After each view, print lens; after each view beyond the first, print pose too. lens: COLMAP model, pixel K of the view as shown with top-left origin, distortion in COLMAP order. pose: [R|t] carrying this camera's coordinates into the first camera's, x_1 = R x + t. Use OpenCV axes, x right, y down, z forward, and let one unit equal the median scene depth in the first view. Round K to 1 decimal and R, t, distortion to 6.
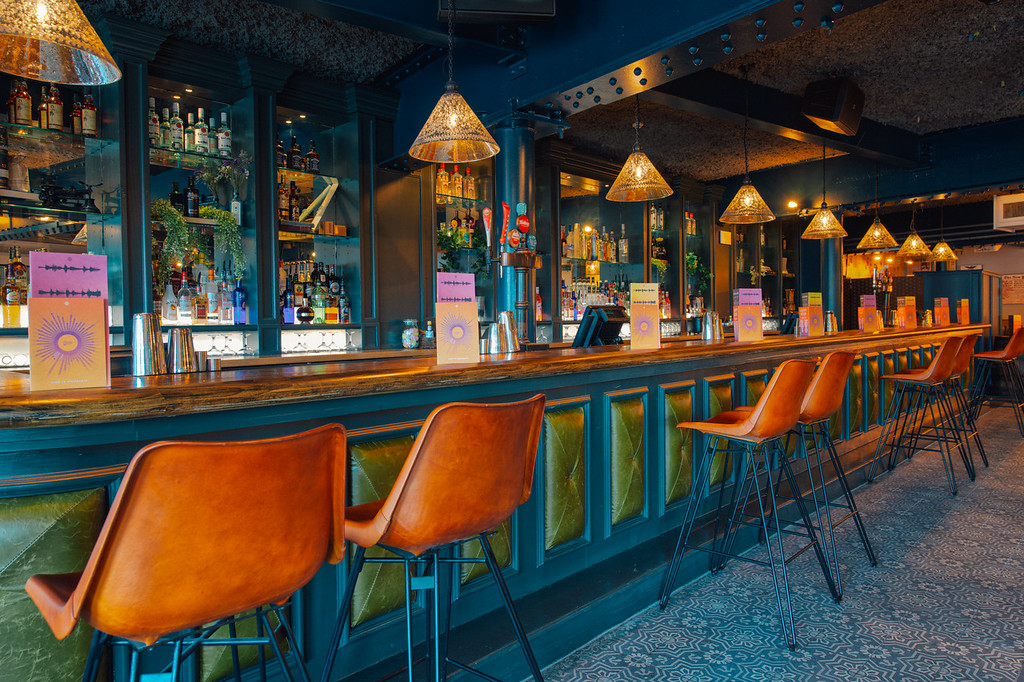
lens RADIAL K [[690.9, 0, 516.8], [0, 690.9, 328.9], [0, 0, 1]] dist [-0.000416, 0.001479]
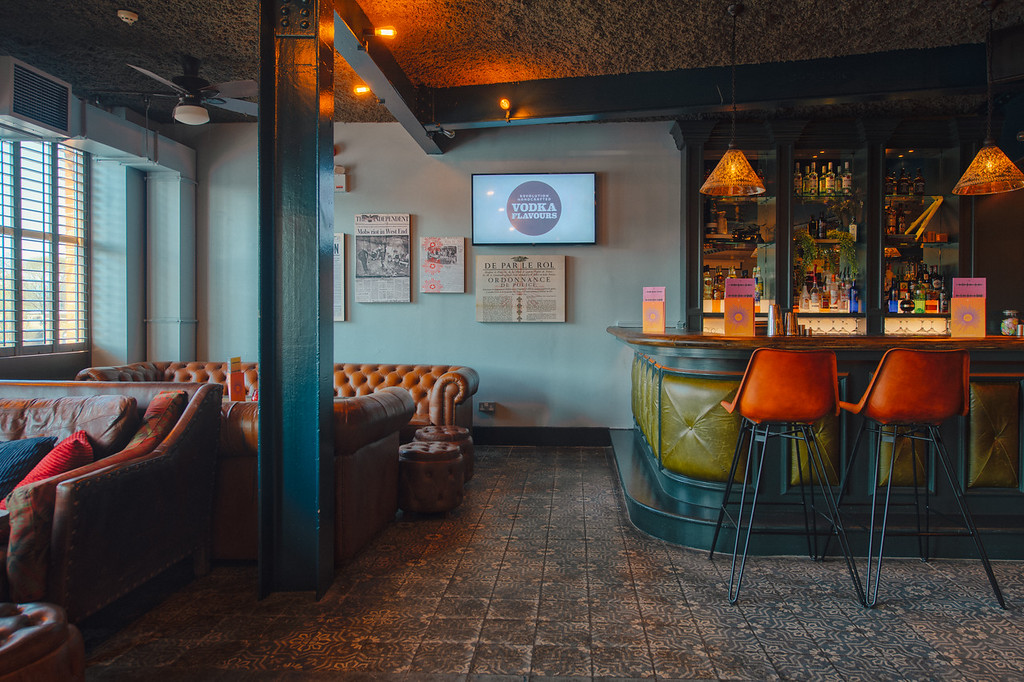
lens RADIAL K [[690.9, 0, 516.8], [0, 690.9, 328.9], [0, 0, 1]] dist [-0.000416, 0.001479]
pose [[0.615821, 0.030050, -0.787313, 0.282212], [-0.020087, 0.999546, 0.022439, 0.008725], [0.787630, 0.001996, 0.616145, -0.398502]]
